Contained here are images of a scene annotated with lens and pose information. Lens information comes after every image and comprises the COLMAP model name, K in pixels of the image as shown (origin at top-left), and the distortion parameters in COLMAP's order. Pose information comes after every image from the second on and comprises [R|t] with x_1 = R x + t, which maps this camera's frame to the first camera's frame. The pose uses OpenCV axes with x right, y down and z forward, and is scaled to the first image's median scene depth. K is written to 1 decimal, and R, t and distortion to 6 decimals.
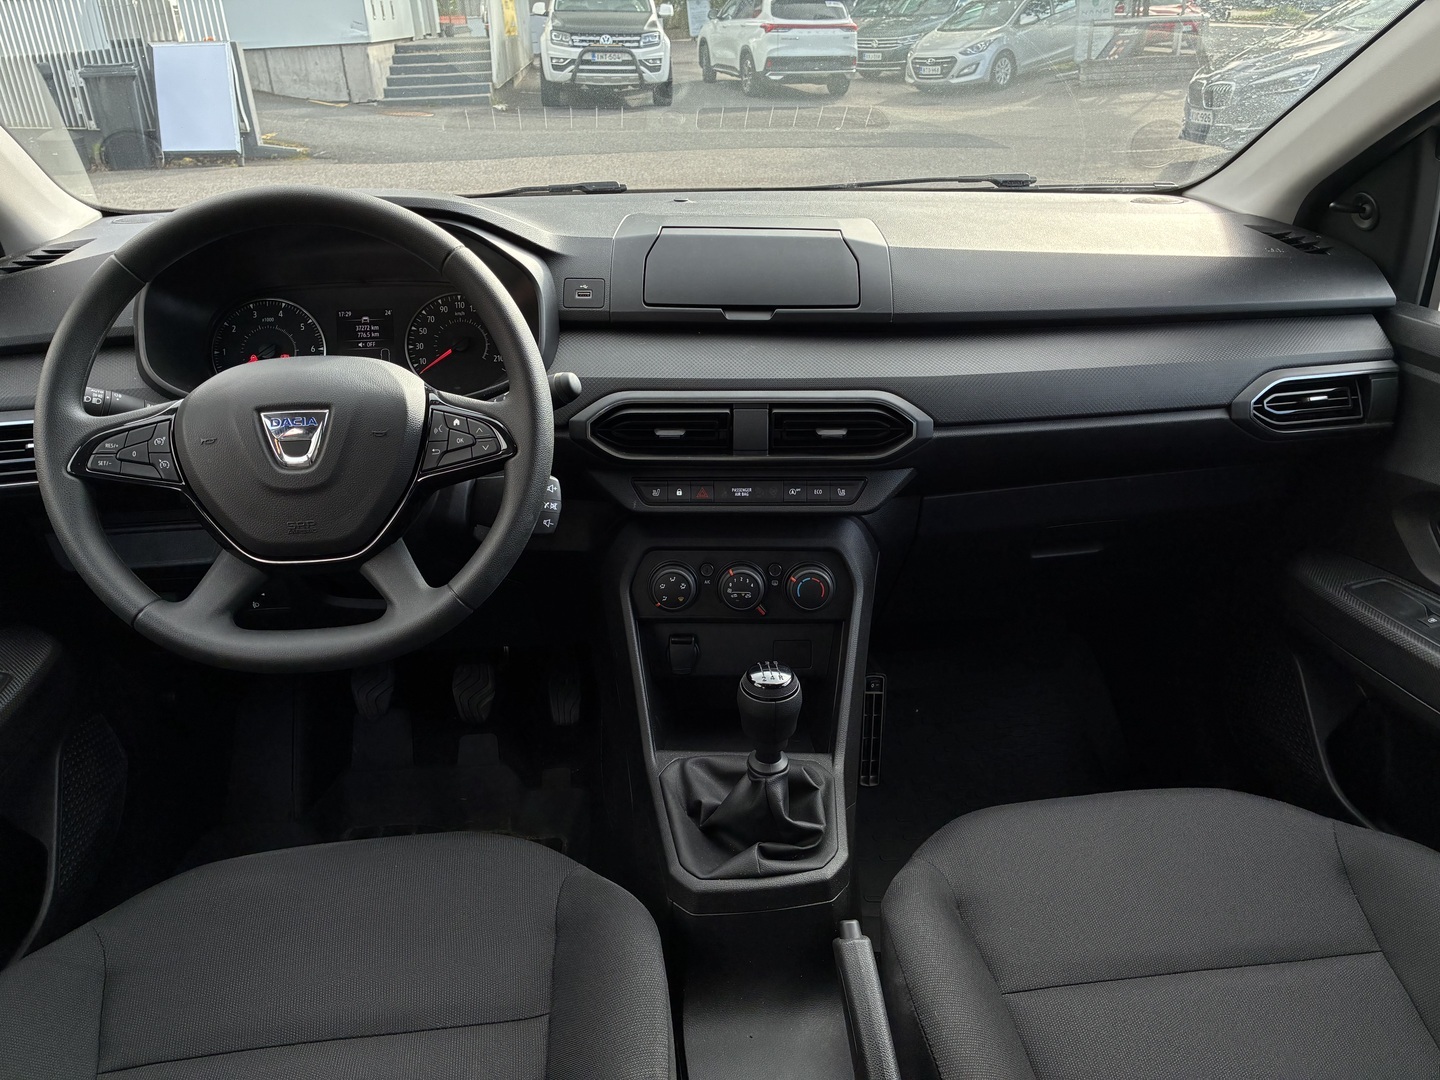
lens RADIAL K [[1095.3, 0, 720.0], [0, 1095.3, 540.0], [0, 0, 1]] dist [0.074735, -0.130672]
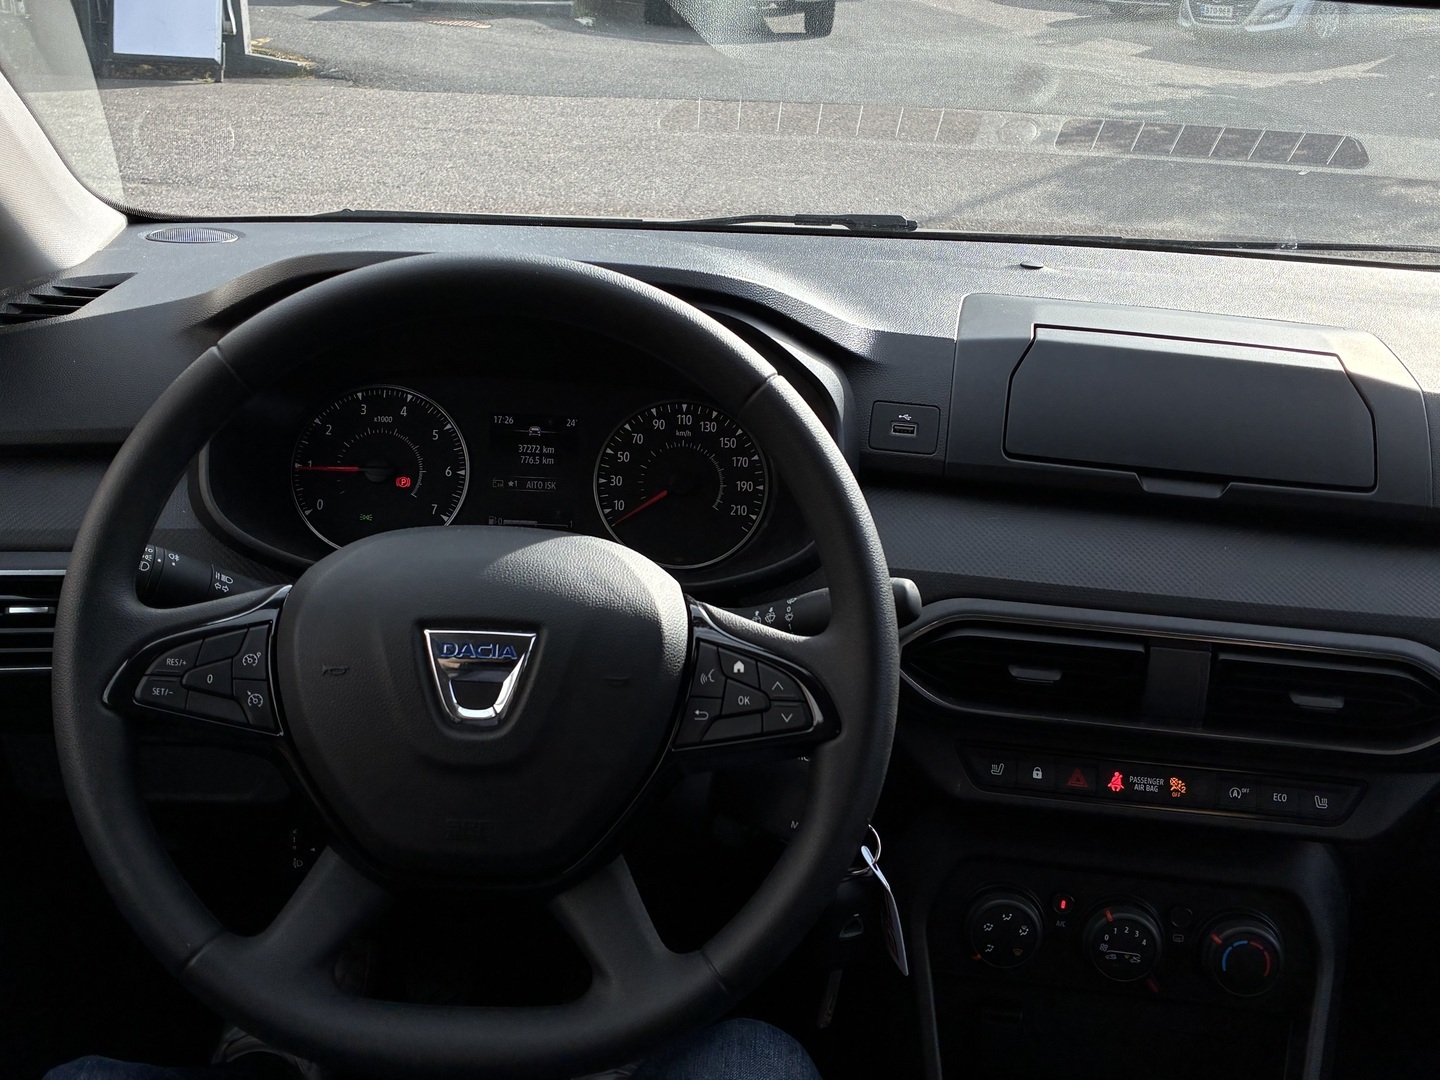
lens RADIAL K [[1623.0, 0, 720.0], [0, 1623.0, 540.0], [0, 0, 1]] dist [0.170518, -0.611535]
pose [[0.992977, 0.090945, -0.075669, -0.151919], [-0.096249, 0.992916, -0.069674, -0.090530], [0.068796, 0.076468, 0.994696, 0.104125]]
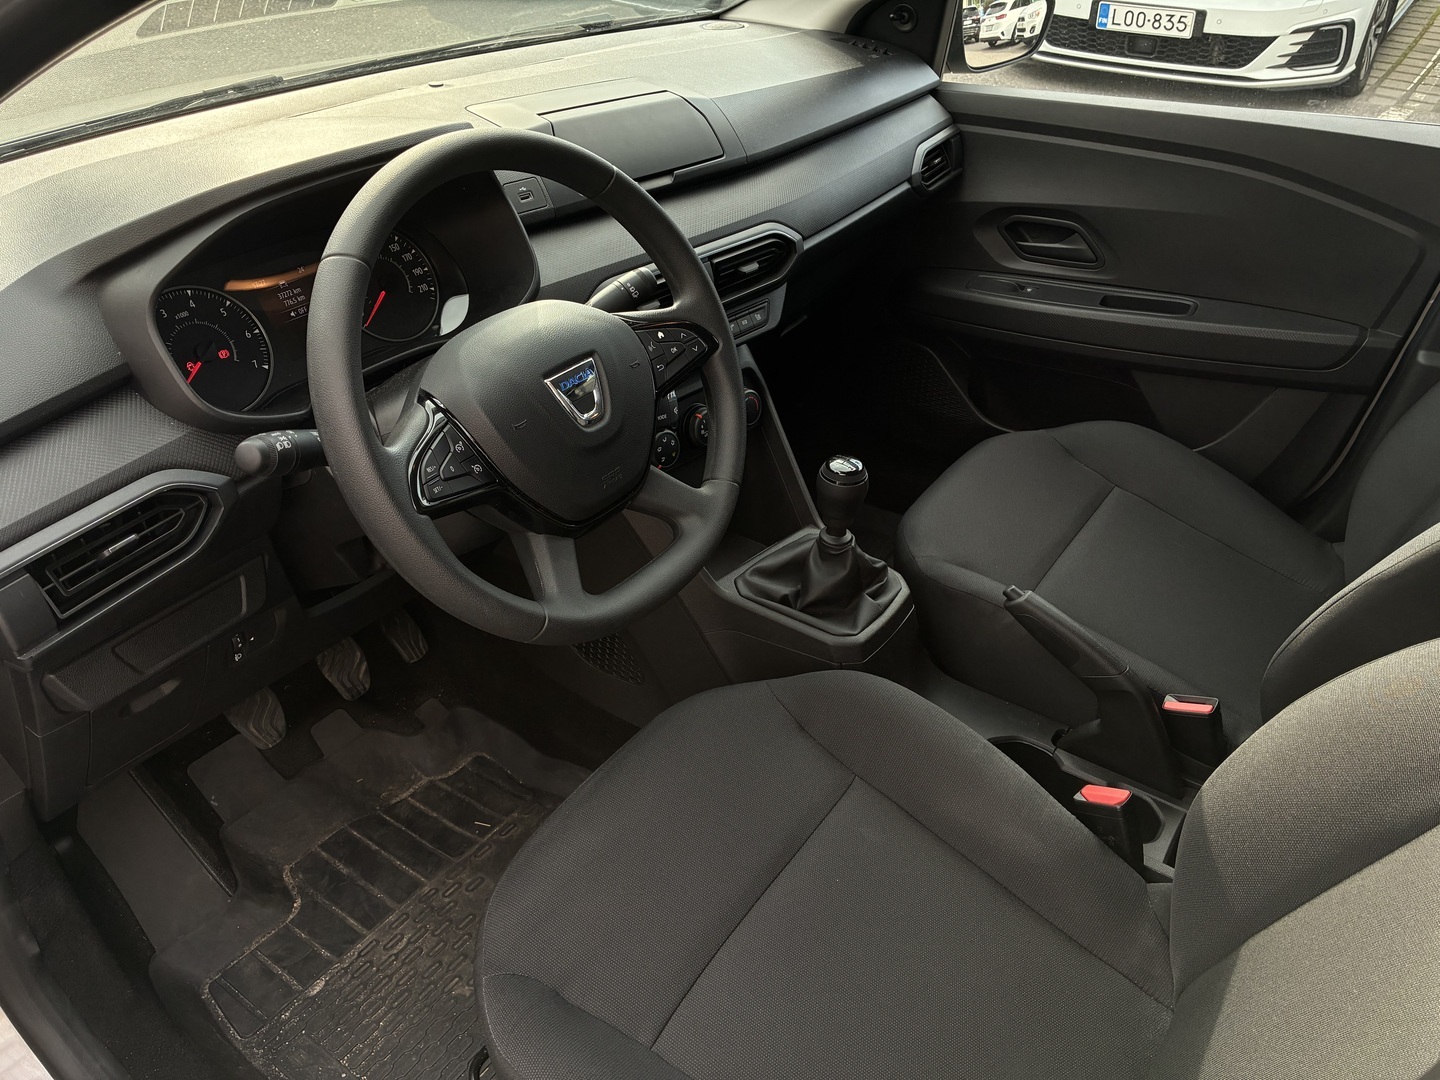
lens RADIAL K [[1084.1, 0, 720.0], [0, 1084.1, 540.0], [0, 0, 1]] dist [0.007500, 0.004199]
pose [[0.676196, -0.408152, 0.613328, -0.730896], [0.305176, 0.912906, 0.271054, -0.153200], [-0.670542, 0.003887, 0.741862, 0.164426]]
